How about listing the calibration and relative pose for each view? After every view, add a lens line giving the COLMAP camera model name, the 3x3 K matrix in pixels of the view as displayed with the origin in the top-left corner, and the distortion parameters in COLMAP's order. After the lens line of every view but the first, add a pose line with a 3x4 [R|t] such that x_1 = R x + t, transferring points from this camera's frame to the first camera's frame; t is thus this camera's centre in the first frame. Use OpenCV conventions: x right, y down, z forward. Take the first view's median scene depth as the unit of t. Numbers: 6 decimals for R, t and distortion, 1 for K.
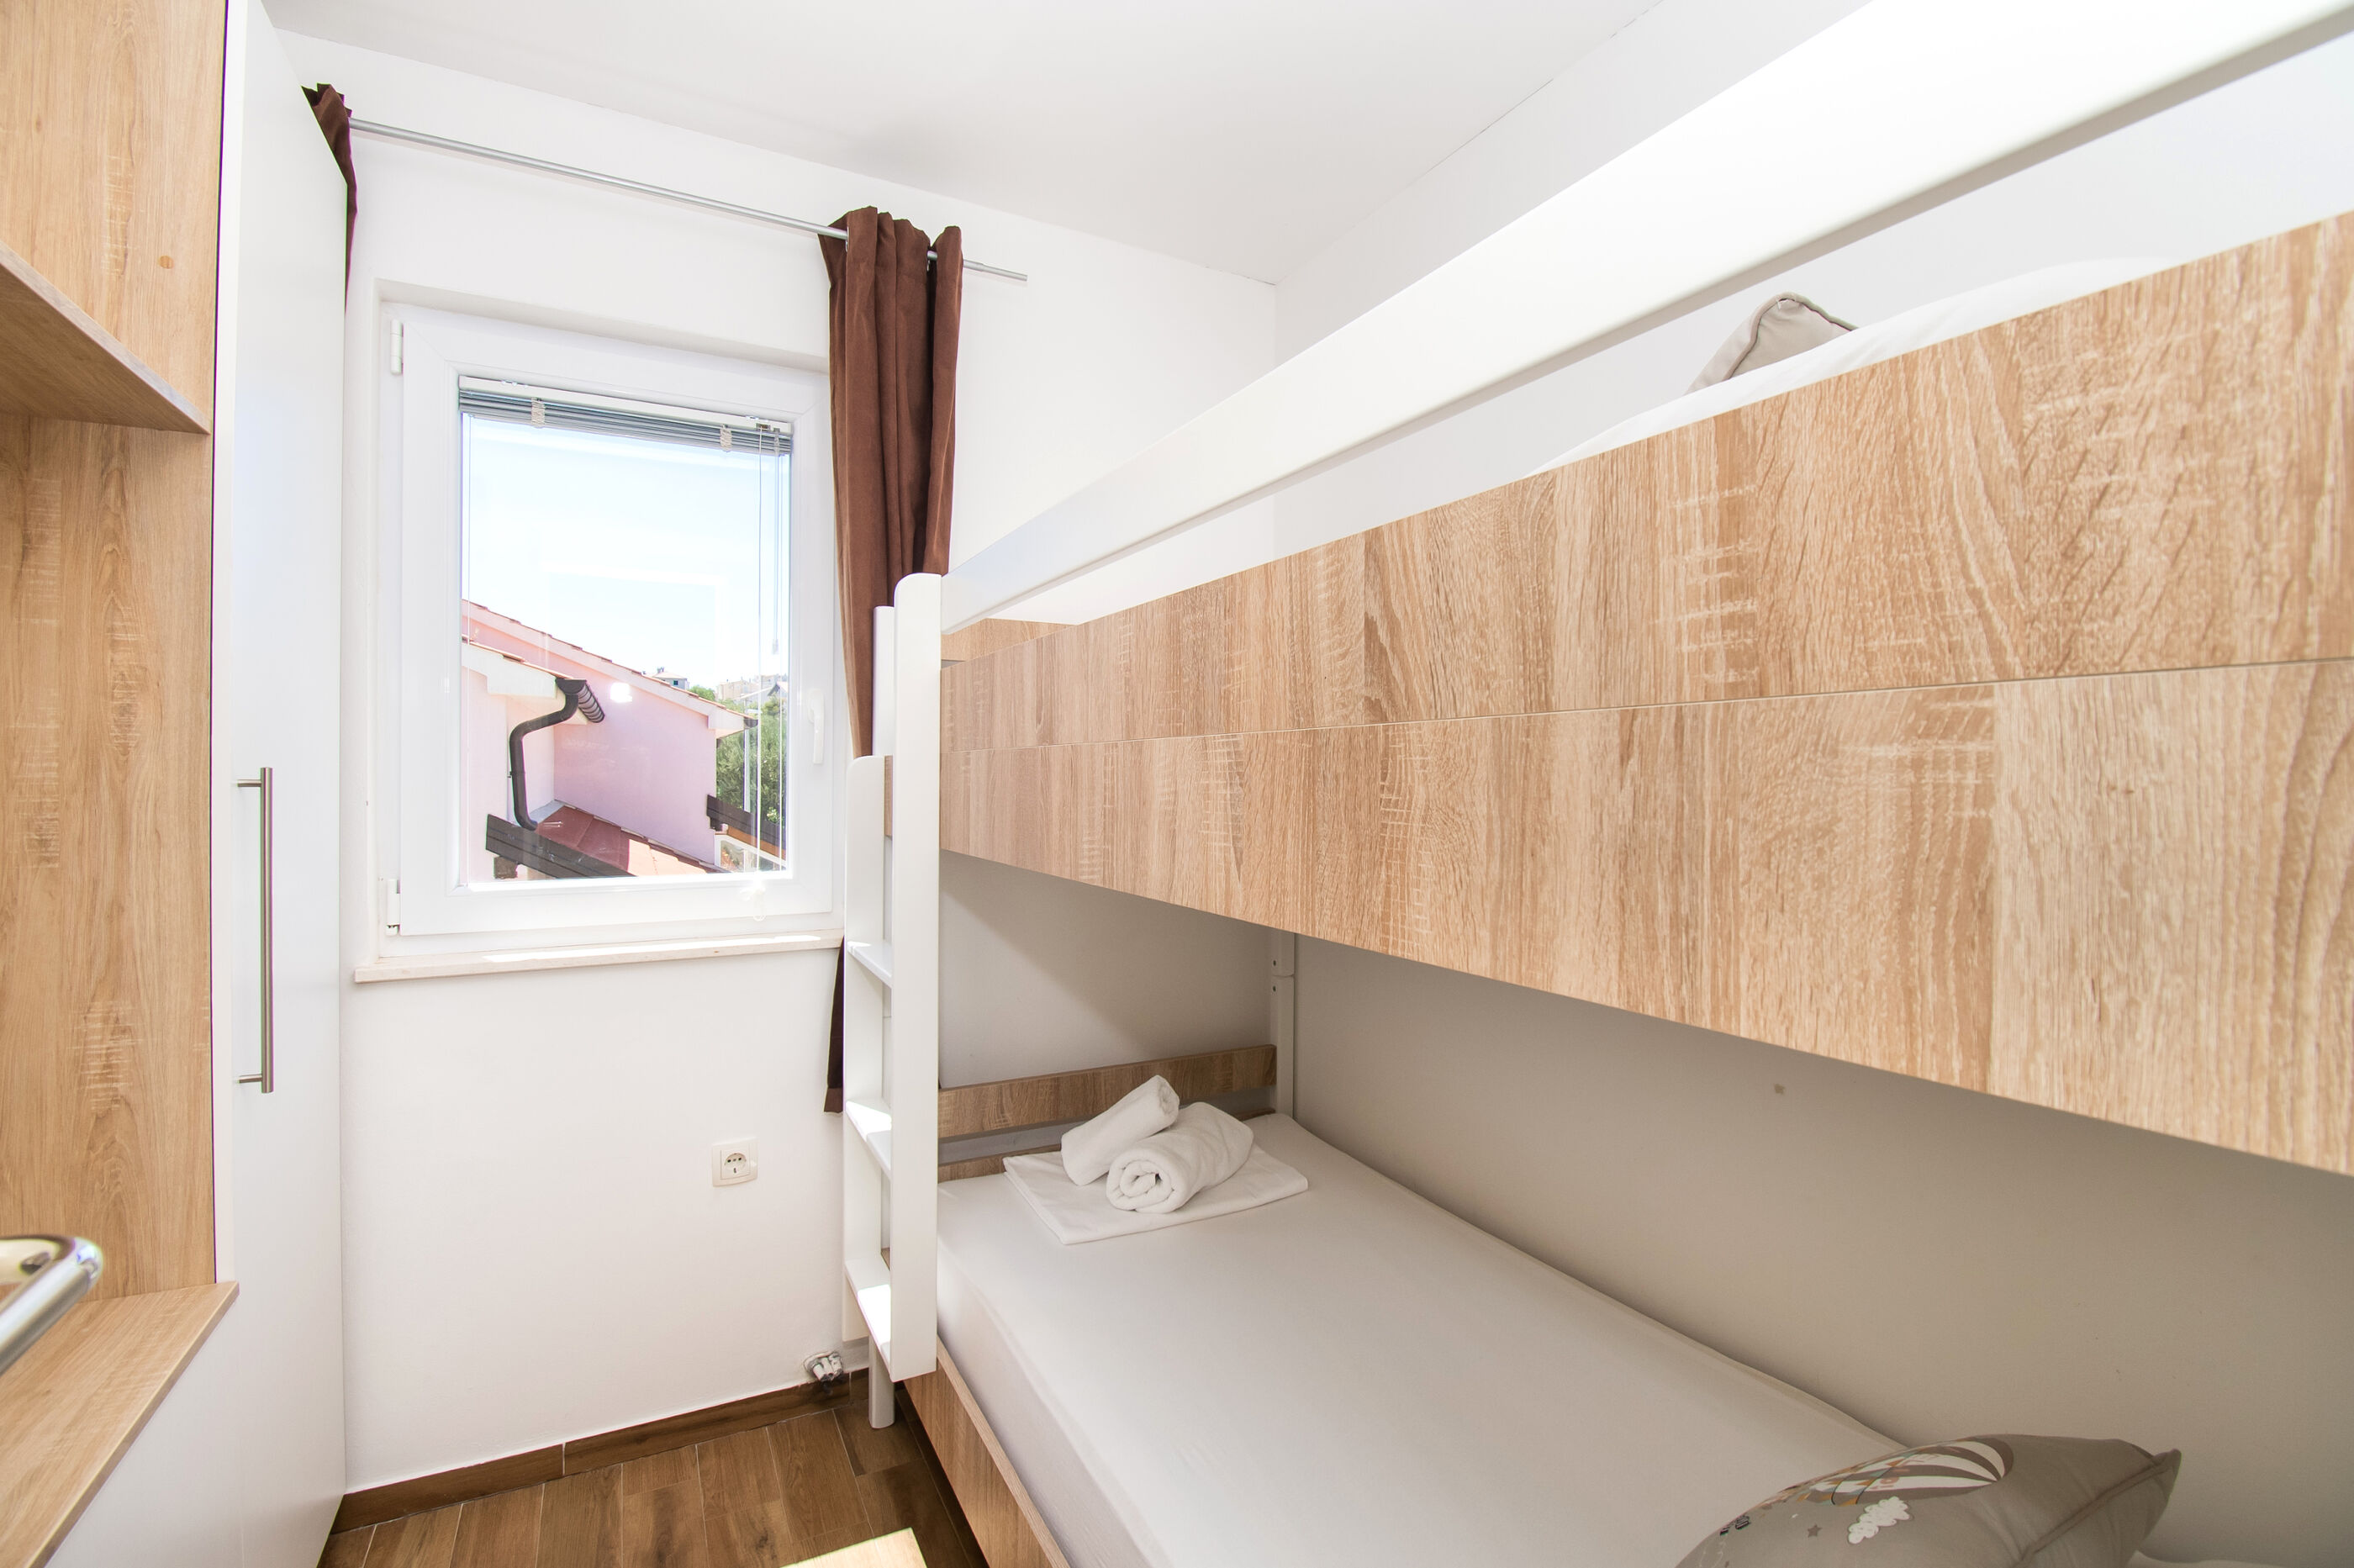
lens RADIAL K [[1077.2, 0, 1172.4], [0, 1077.2, 784.3], [0, 0, 1]] dist [-0.016610, -0.001097]
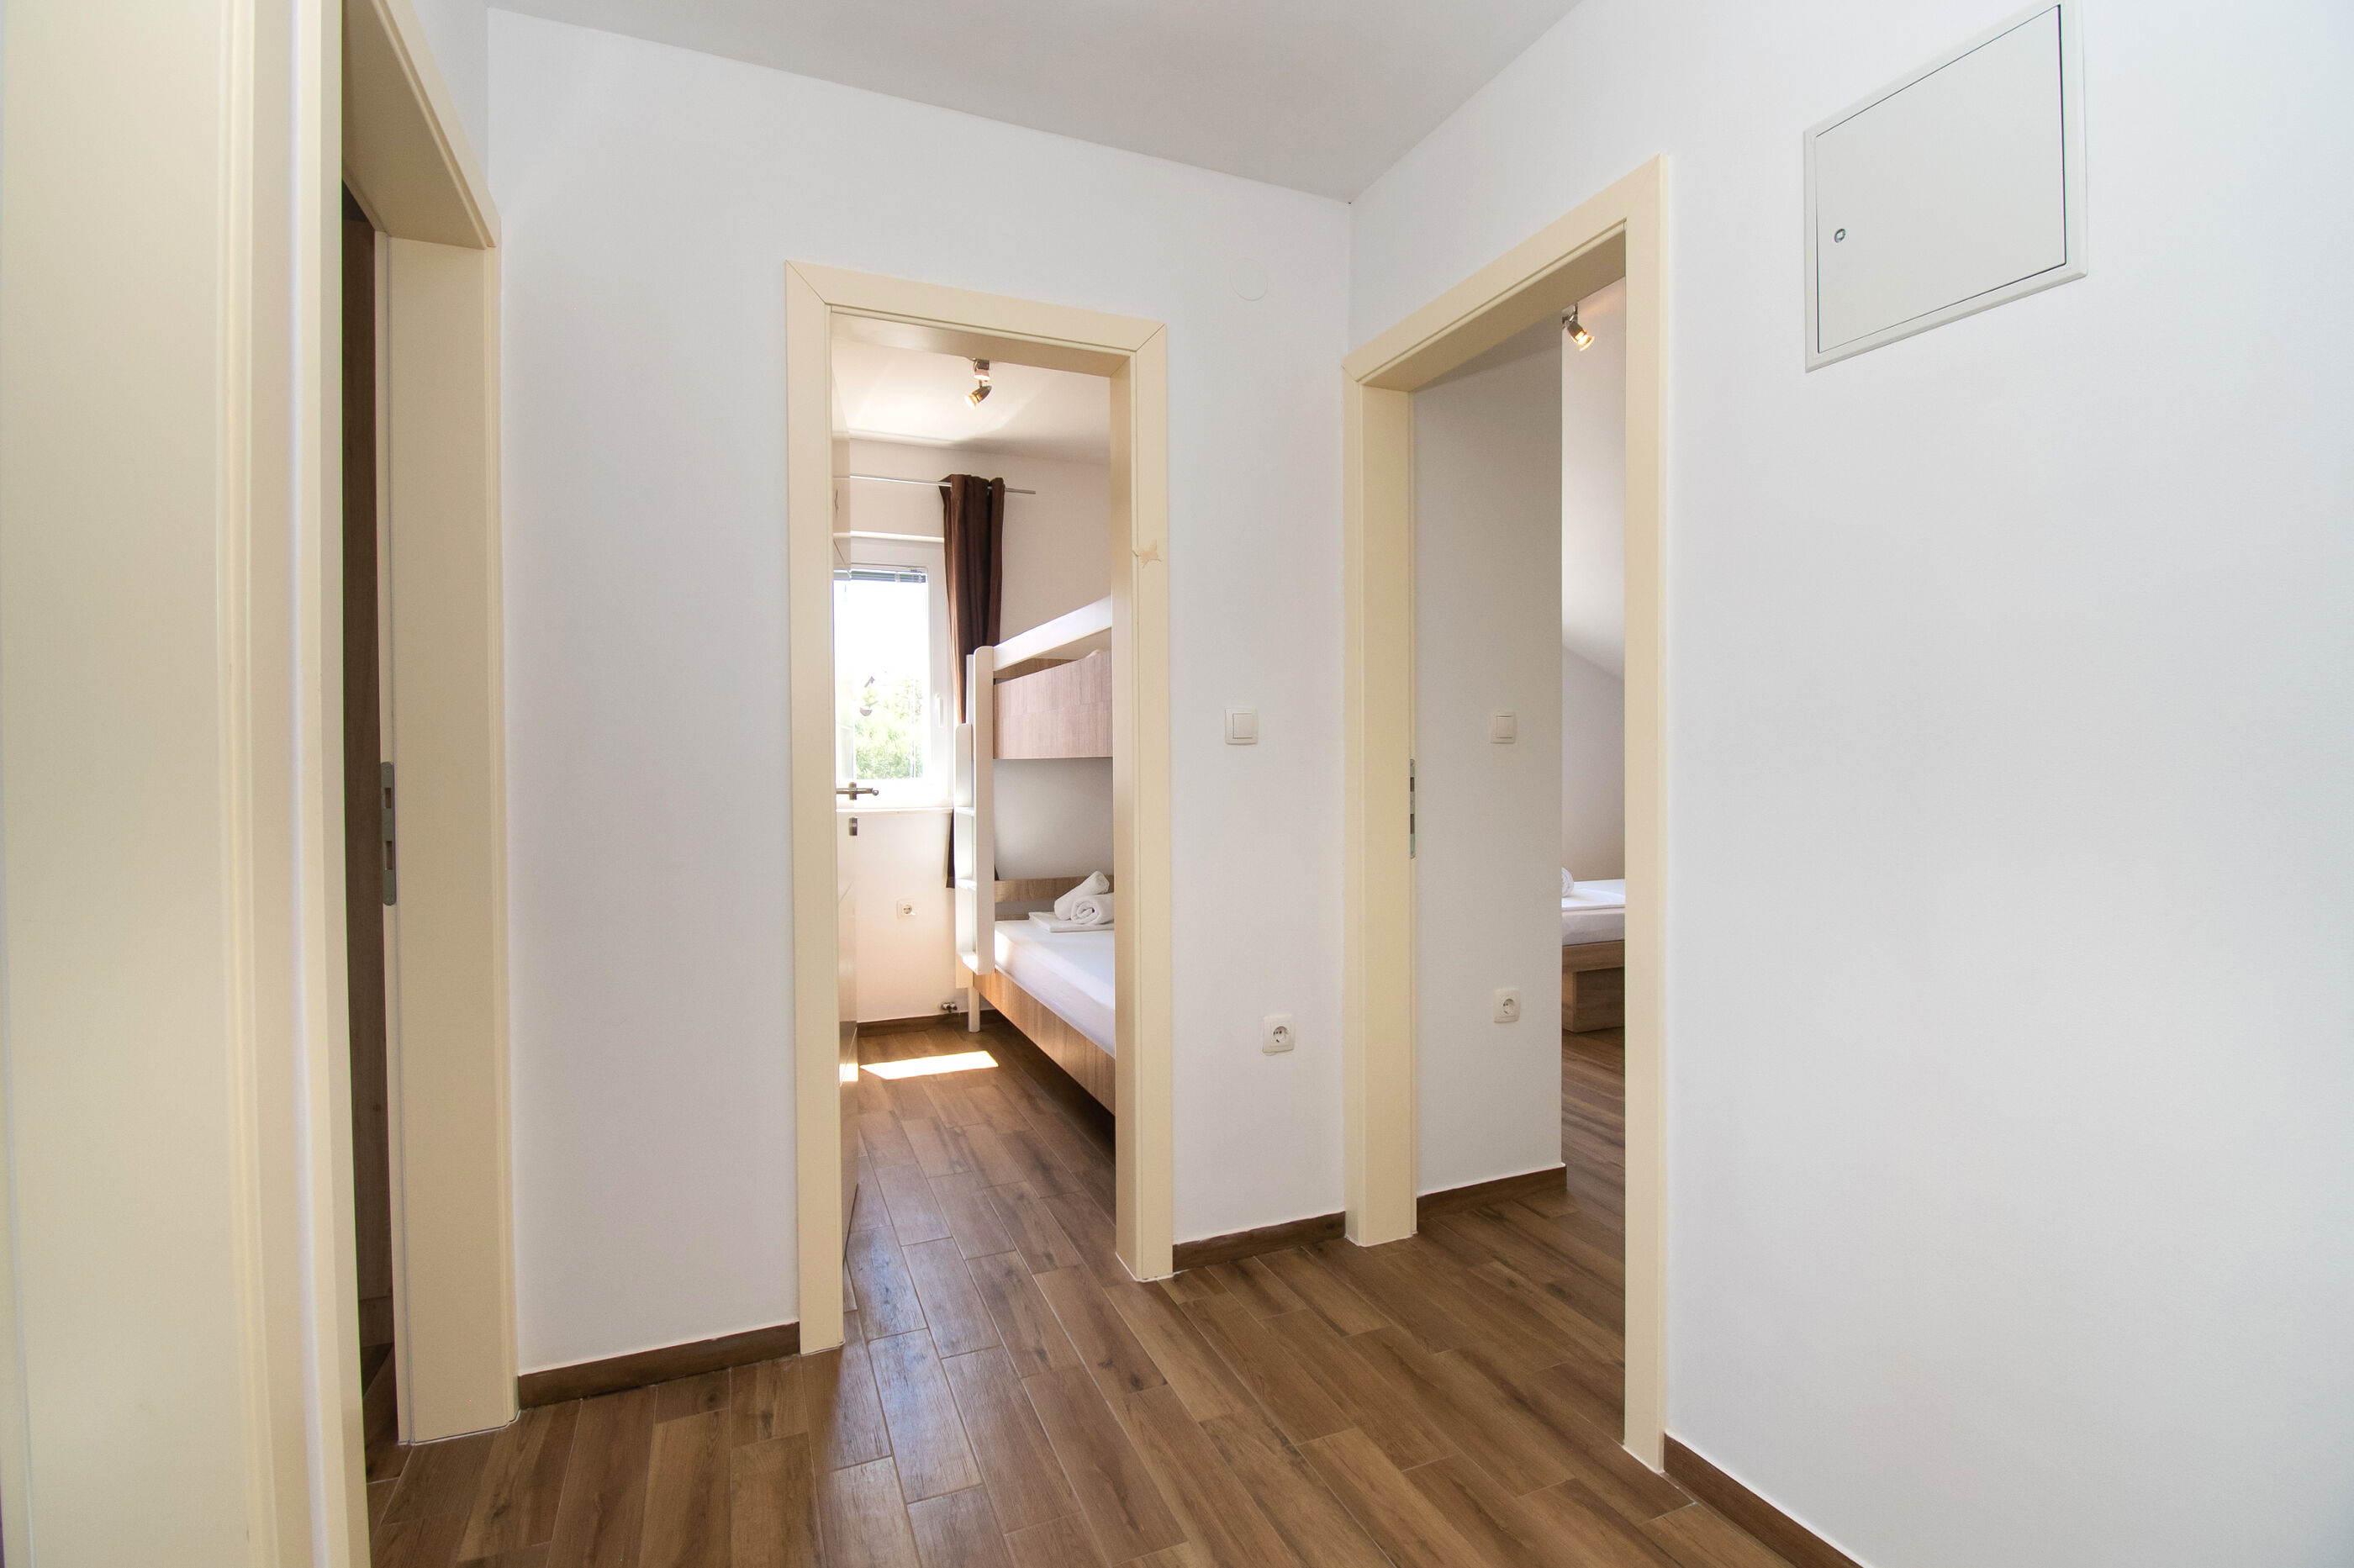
lens RADIAL K [[1077.2, 0, 1182.4], [0, 1077.2, 773.9], [0, 0, 1]] dist [-0.016610, -0.001097]
pose [[0.997433, -0.007936, -0.071160, 0.304190], [0.009013, 0.999850, 0.014821, 0.043357], [0.071032, -0.015424, 0.997355, -1.112898]]
